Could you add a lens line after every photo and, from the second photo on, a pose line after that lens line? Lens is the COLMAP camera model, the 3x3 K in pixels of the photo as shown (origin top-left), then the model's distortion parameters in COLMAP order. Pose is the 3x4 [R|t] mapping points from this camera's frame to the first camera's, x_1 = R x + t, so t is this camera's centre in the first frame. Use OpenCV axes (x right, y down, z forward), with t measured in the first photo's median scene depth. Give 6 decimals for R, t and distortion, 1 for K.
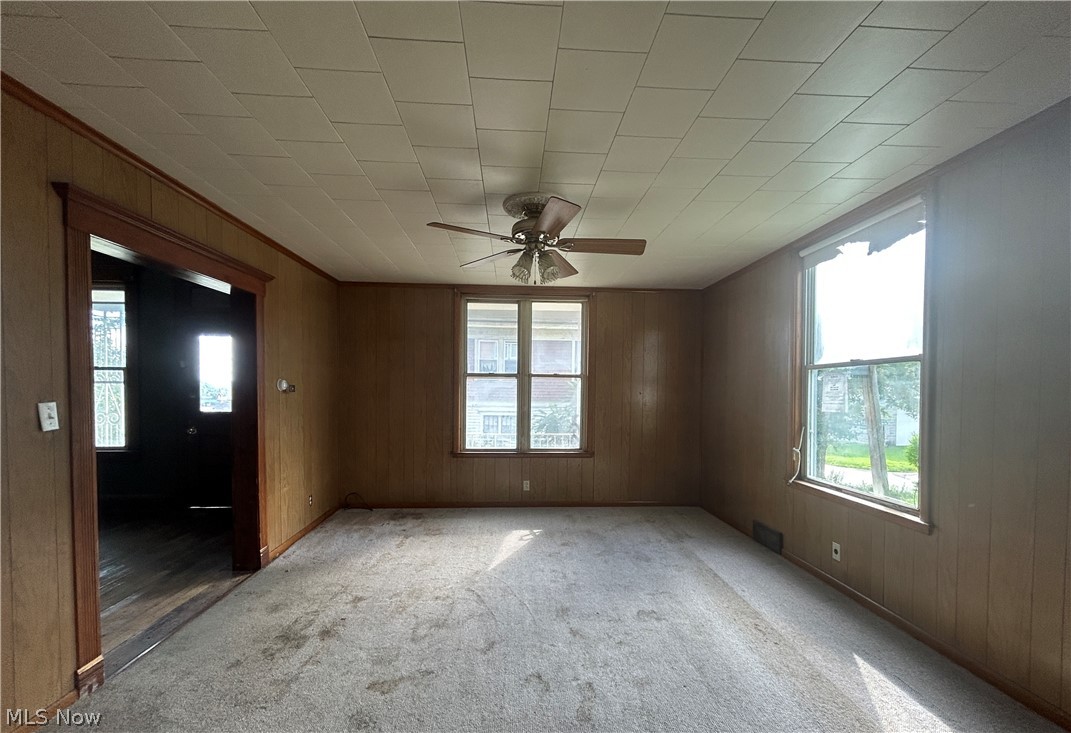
lens RADIAL K [[436.9, 0, 540.7], [0, 436.9, 401.0], [0, 0, 1]] dist [-0.000742, 0.000483]
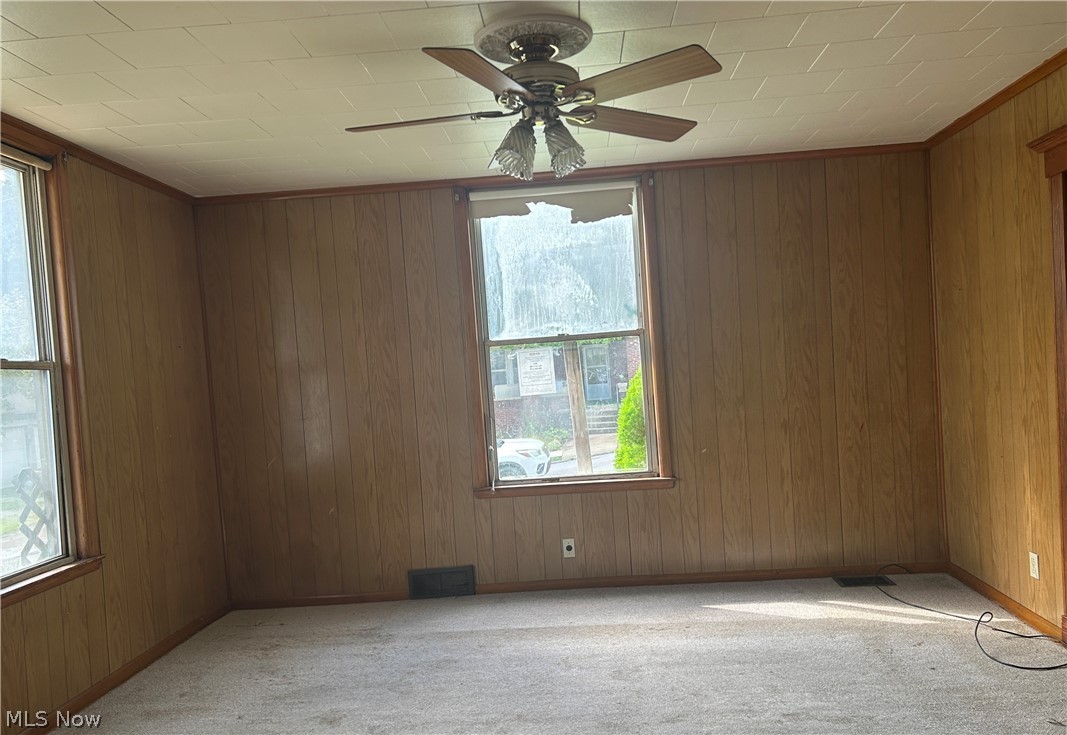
lens RADIAL K [[839.2, 0, 544.5], [0, 839.2, 406.7], [0, 0, 1]] dist [0.121550, -0.203141]
pose [[0.102885, -0.057995, 0.993001, -0.956079], [0.089467, 0.994792, 0.048830, -0.029781], [-0.990662, 0.083817, 0.107538, 0.787453]]
